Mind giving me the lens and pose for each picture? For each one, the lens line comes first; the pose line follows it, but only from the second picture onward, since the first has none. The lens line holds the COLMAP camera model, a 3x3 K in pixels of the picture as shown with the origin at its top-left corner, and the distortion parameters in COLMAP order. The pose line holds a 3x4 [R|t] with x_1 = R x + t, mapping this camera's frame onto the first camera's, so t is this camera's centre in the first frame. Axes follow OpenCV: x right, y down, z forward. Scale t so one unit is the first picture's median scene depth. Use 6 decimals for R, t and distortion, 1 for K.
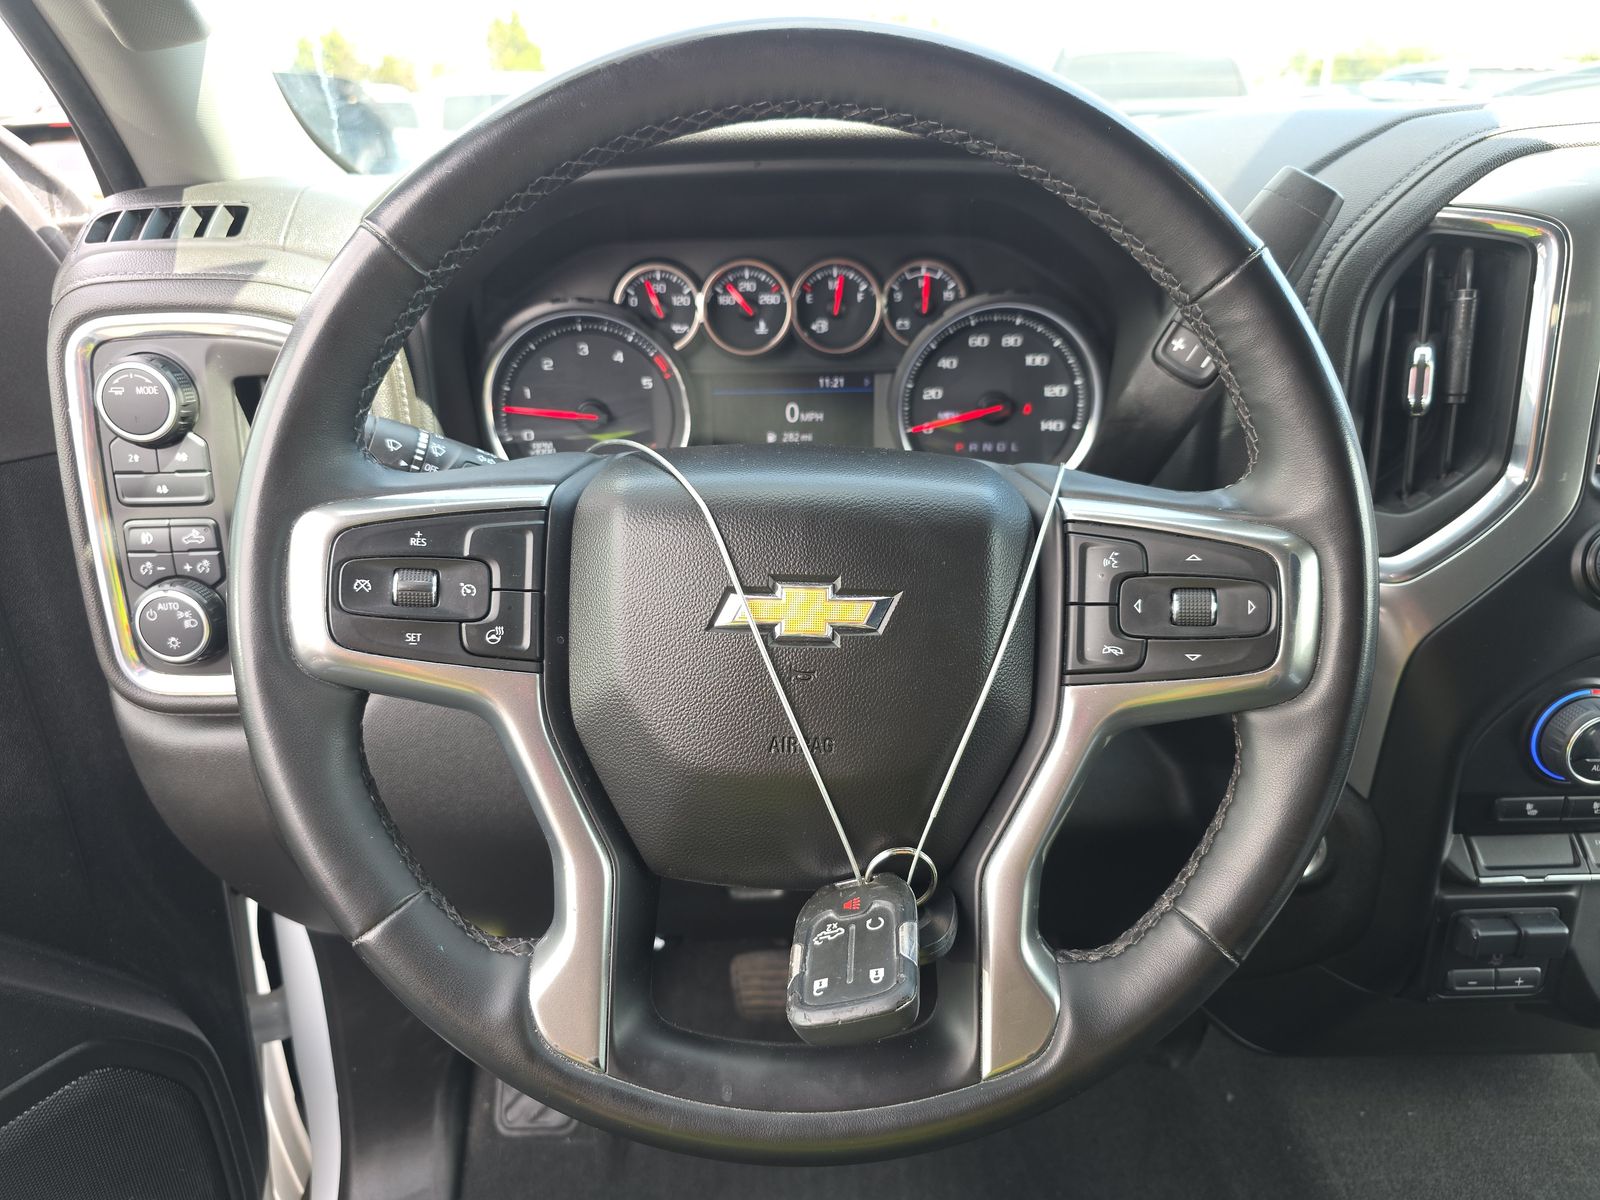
lens RADIAL K [[1070.1, 0, 768.8], [0, 1070.1, 600.4], [0, 0, 1]] dist [0.003906, -0.000133]
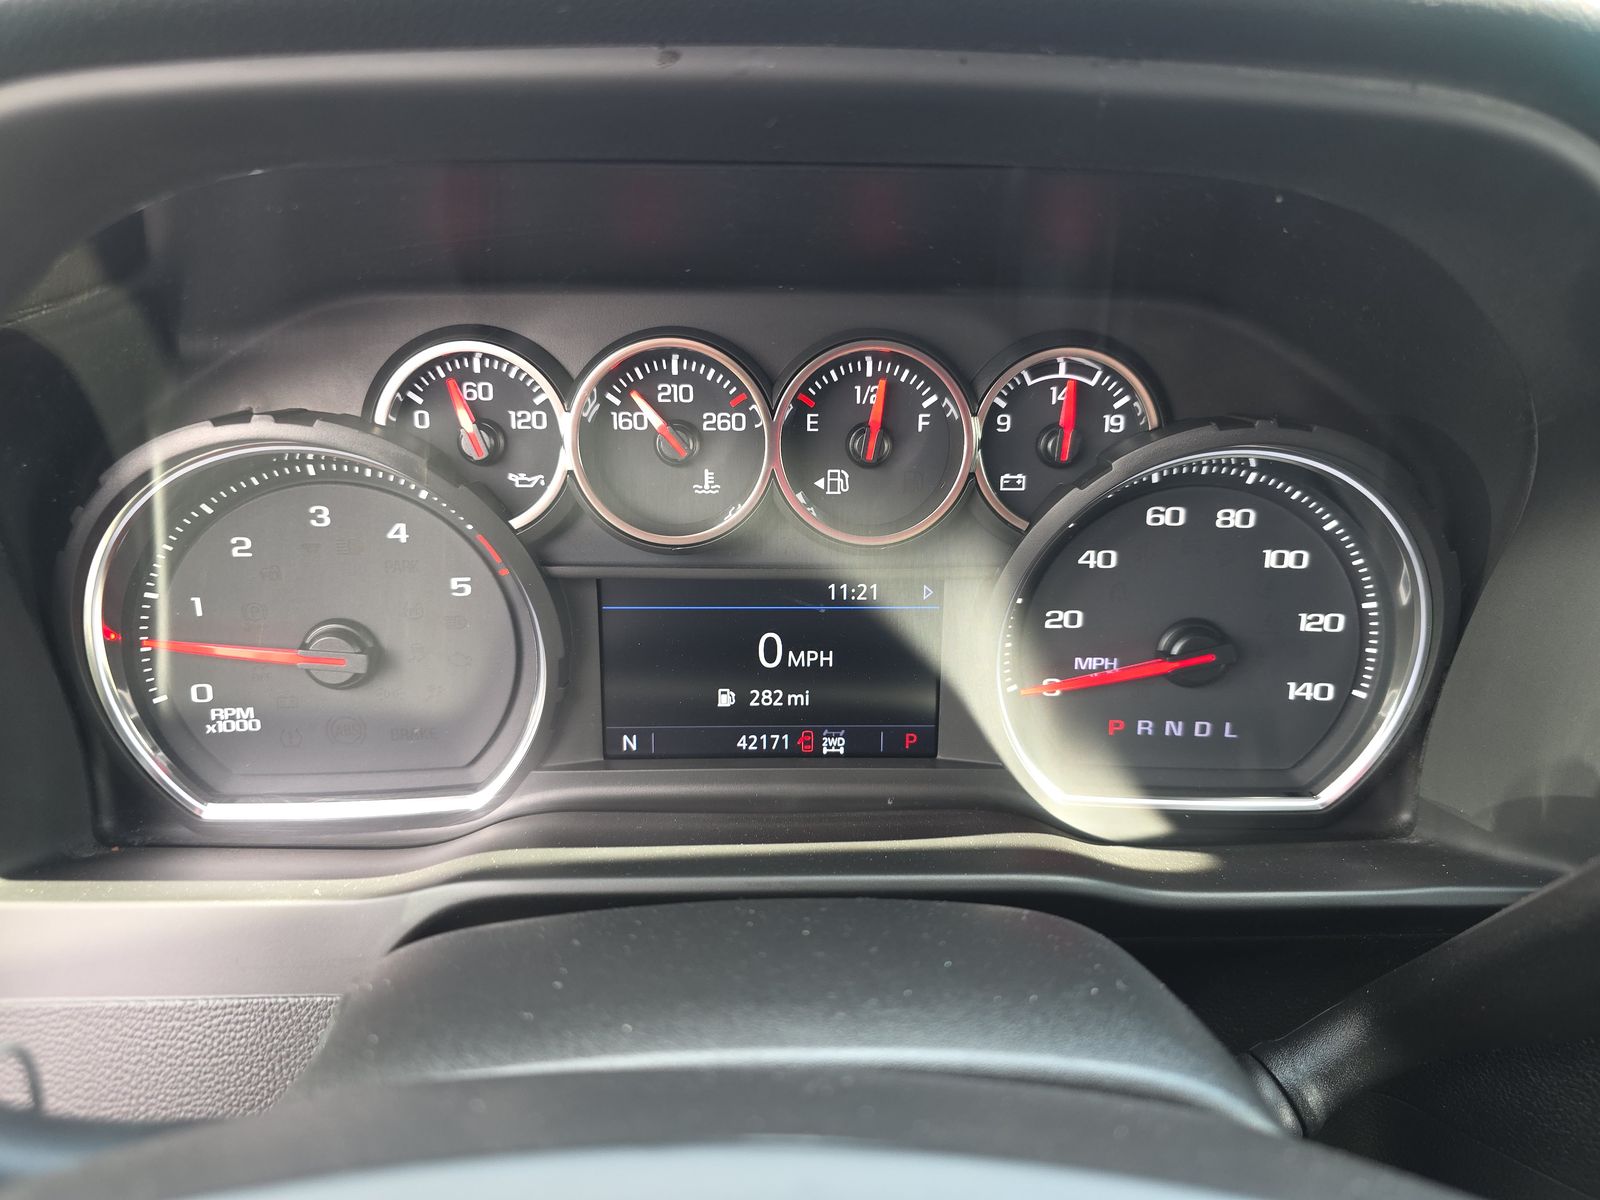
lens RADIAL K [[1068.3, 0, 800.0], [0, 1068.3, 600.0], [0, 0, 1]] dist [-0.009501, -0.002381]
pose [[0.997347, 0.007549, 0.072405, 0.000572], [-0.004255, 0.998953, -0.045542, -0.184862], [-0.072673, 0.045113, 0.996335, 0.547918]]
